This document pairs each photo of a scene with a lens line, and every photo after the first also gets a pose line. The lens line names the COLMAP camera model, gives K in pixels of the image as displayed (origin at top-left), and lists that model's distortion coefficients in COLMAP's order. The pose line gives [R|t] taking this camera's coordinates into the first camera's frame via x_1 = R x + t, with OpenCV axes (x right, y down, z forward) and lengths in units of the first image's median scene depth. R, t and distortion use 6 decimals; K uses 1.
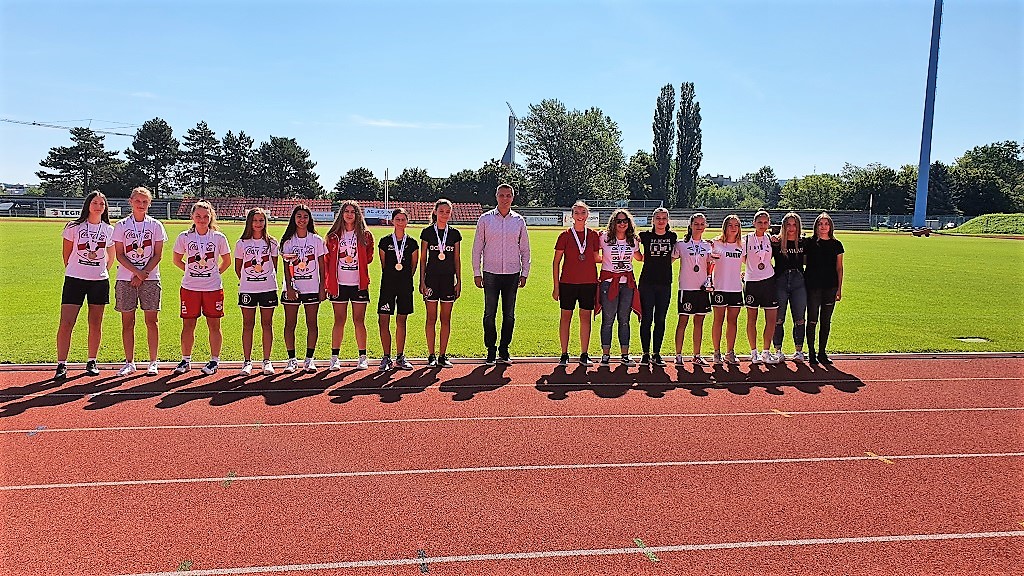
lens RADIAL K [[826.2, 0, 512.0], [0, 826.2, 288.0], [0, 0, 1]] dist [-0.026704, 0.000414]
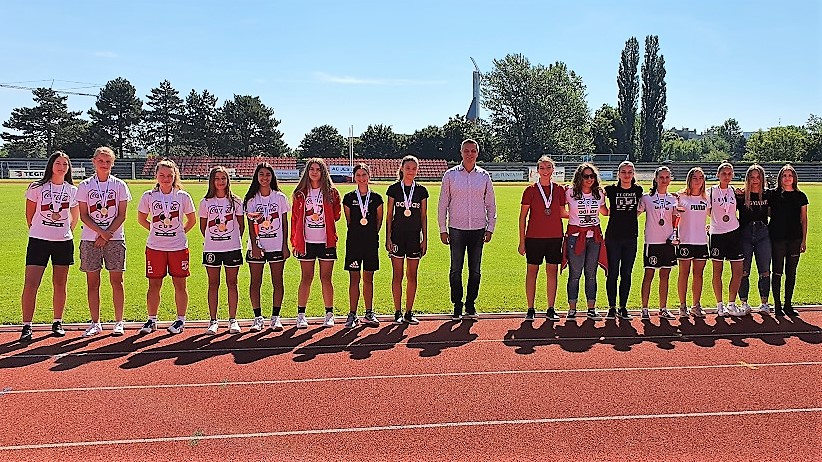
lens RADIAL K [[663.3, 0, 411.0], [0, 663.3, 231.0], [0, 0, 1]] dist [-0.026704, 0.000414]
pose [[0.995836, -0.009090, -0.090713, -0.008093], [0.008304, 0.999925, -0.009039, -0.009041], [0.090788, 0.008248, 0.995836, 0.201007]]
